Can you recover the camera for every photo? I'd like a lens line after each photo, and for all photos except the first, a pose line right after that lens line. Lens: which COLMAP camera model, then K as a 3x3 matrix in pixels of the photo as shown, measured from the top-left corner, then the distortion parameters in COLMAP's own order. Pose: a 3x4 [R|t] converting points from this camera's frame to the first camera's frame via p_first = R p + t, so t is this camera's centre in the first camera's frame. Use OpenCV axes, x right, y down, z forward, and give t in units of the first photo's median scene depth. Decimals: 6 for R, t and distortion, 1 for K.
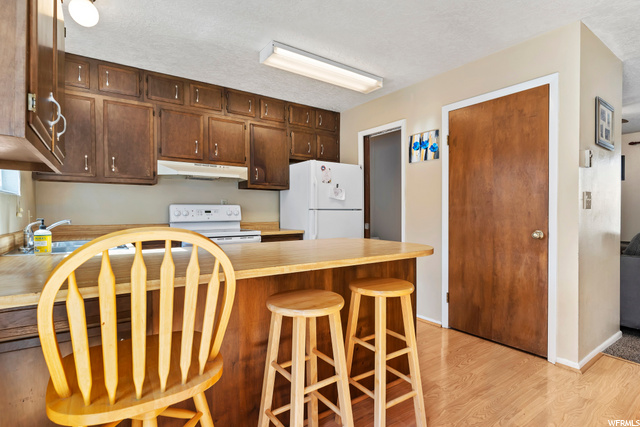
lens RADIAL K [[310.1, 0, 325.9], [0, 310.1, 214.0], [0, 0, 1]] dist [0.000197, -0.000554]
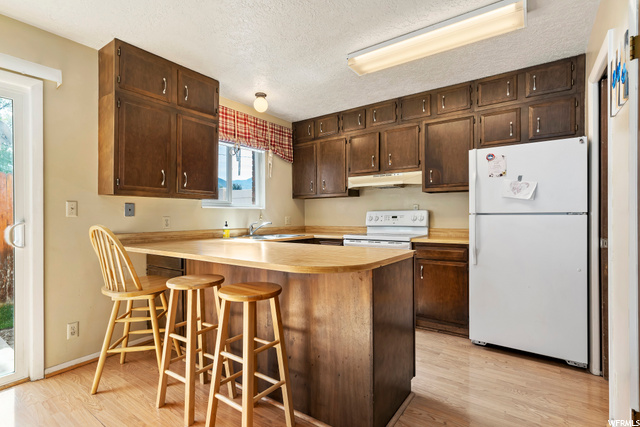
lens RADIAL K [[310.1, 0, 321.5], [0, 310.1, 216.8], [0, 0, 1]] dist [0.000197, -0.000554]
pose [[0.342821, -0.000382, -0.939401, 0.540981], [-0.003169, 0.999994, -0.001563, -0.005745], [0.939396, 0.003512, 0.342817, 0.383049]]
